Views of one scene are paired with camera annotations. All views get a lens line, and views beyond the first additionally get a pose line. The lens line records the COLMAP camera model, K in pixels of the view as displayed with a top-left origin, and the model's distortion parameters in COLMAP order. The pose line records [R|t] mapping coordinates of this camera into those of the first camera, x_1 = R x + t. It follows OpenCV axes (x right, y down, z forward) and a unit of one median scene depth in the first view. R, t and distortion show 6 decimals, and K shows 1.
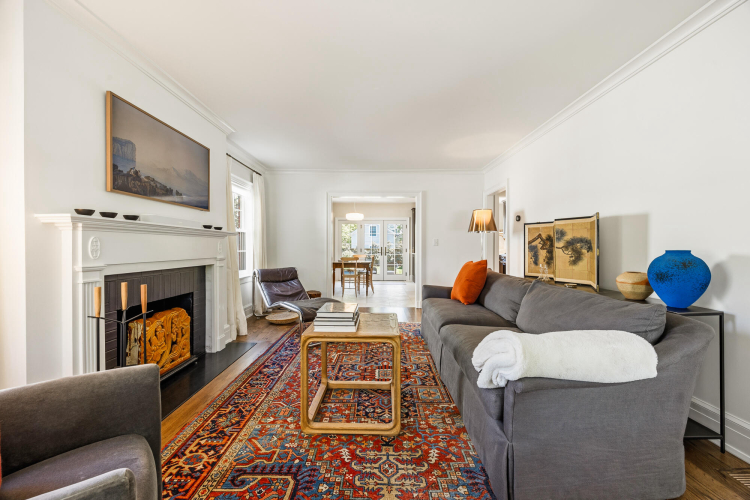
lens RADIAL K [[286.2, 0, 373.5], [0, 286.2, 246.5], [0, 0, 1]] dist [-0.002289, 0.000187]
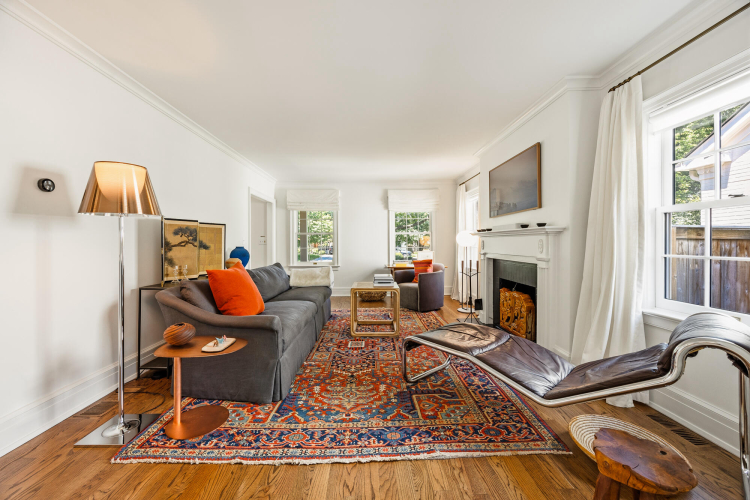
lens RADIAL K [[286.2, 0, 373.5], [0, 286.2, 246.5], [0, 0, 1]] dist [-0.002289, 0.000187]
pose [[-0.999281, 0.004319, -0.037679, 0.012506], [0.003854, 0.999916, 0.012406, -0.011331], [0.037729, 0.012252, -0.999213, 2.323684]]
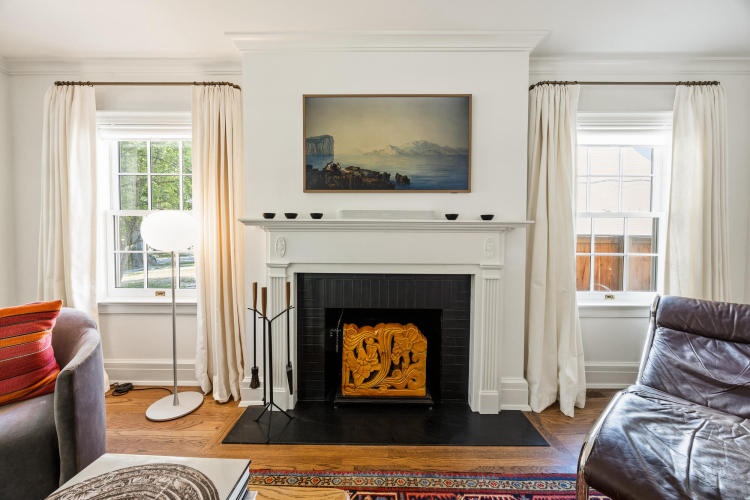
lens RADIAL K [[286.2, 0, 373.5], [0, 286.2, 246.5], [0, 0, 1]] dist [-0.002289, 0.000187]
pose [[0.003579, 0.027697, -0.999610, 0.093789], [-0.005240, 0.999603, 0.027678, -0.020214], [0.999980, 0.005139, 0.003723, 0.943195]]
